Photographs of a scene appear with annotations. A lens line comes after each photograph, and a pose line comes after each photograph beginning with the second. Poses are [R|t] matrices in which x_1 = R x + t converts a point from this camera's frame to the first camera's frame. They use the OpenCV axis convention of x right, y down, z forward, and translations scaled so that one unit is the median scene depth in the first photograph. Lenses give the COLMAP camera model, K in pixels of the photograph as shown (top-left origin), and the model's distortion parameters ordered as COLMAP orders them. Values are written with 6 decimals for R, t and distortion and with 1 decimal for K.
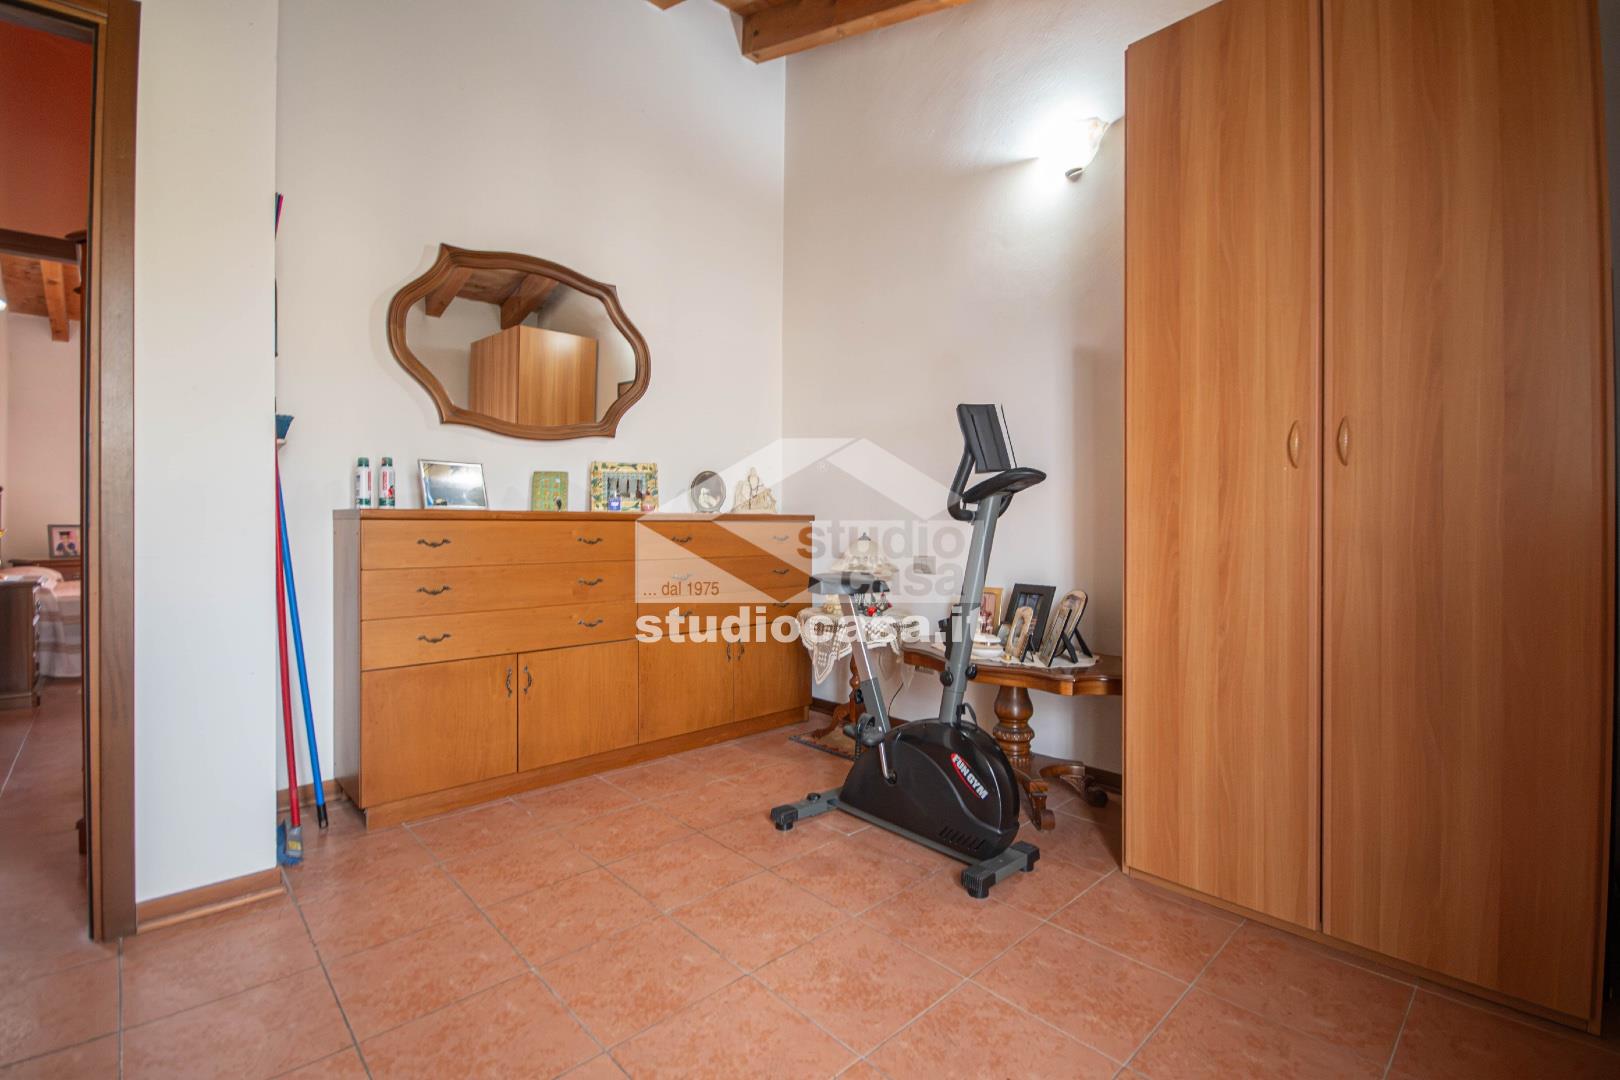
lens RADIAL K [[737.2, 0, 769.2], [0, 737.2, 518.2], [0, 0, 1]] dist [0.003196, -0.008705]
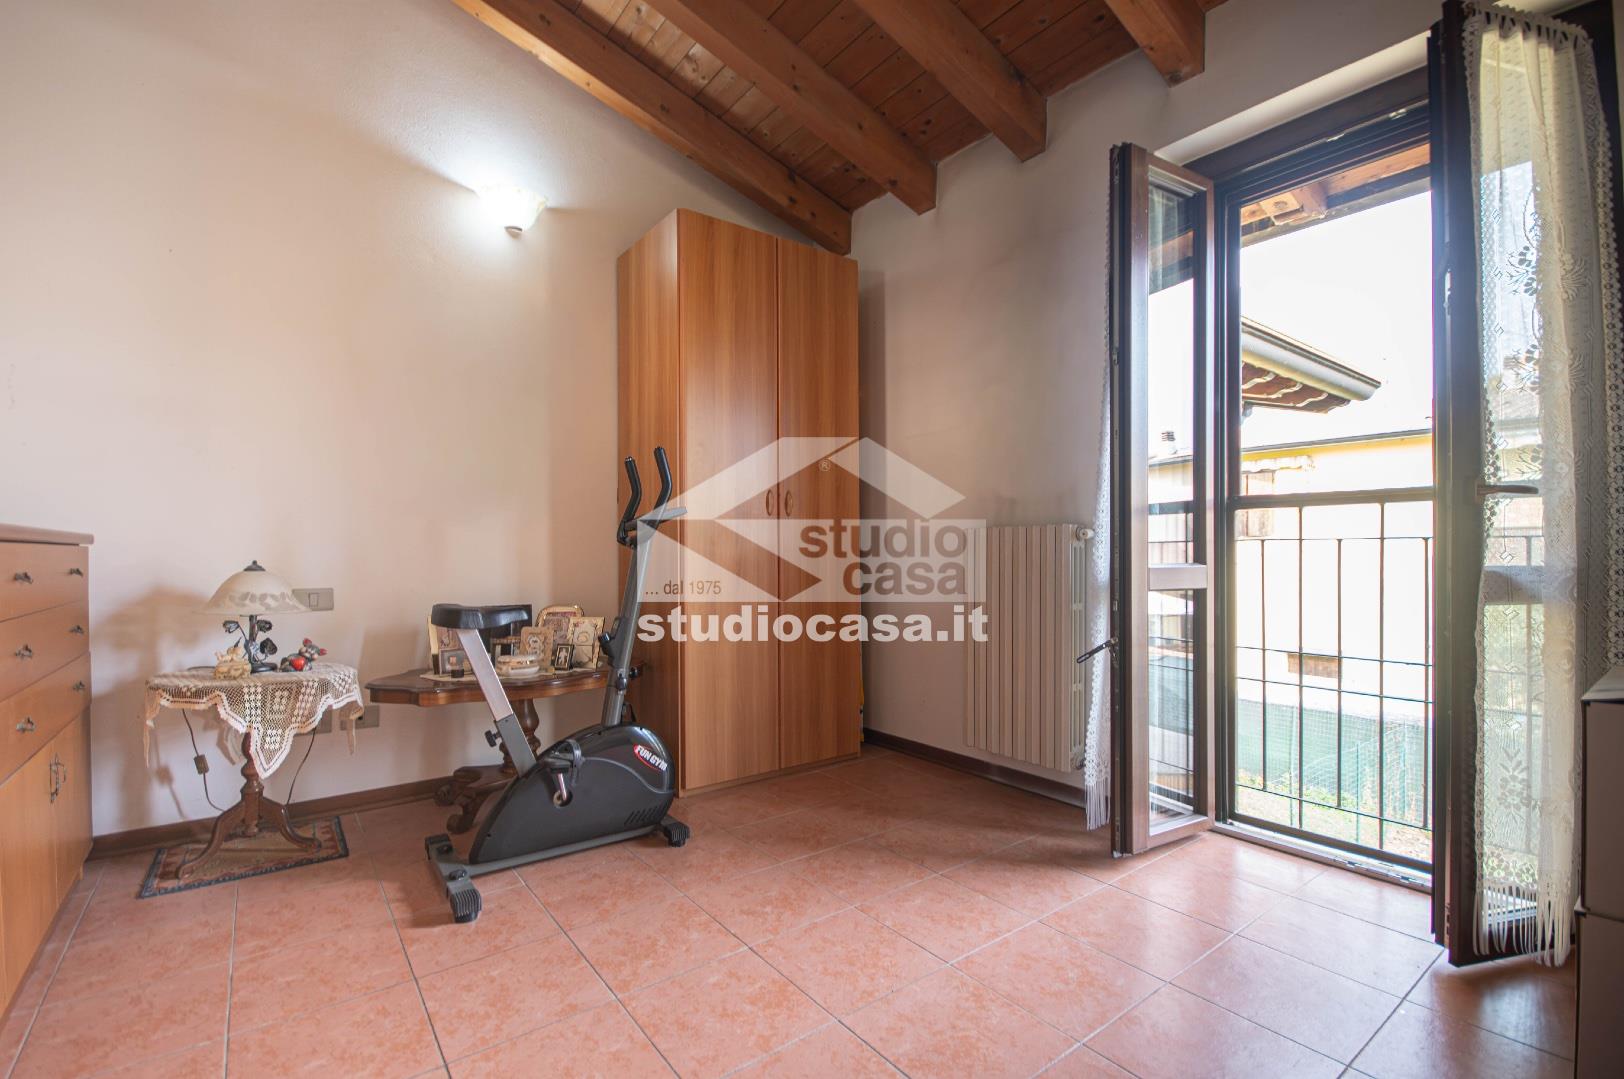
lens RADIAL K [[739.0, 0, 815.0], [0, 739.0, 550.9], [0, 0, 1]] dist [0.003196, -0.008705]
pose [[0.066828, -0.001263, 0.997764, -0.912533], [0.001437, 0.999998, 0.001170, 0.014239], [-0.997763, 0.001355, 0.066830, 0.662419]]
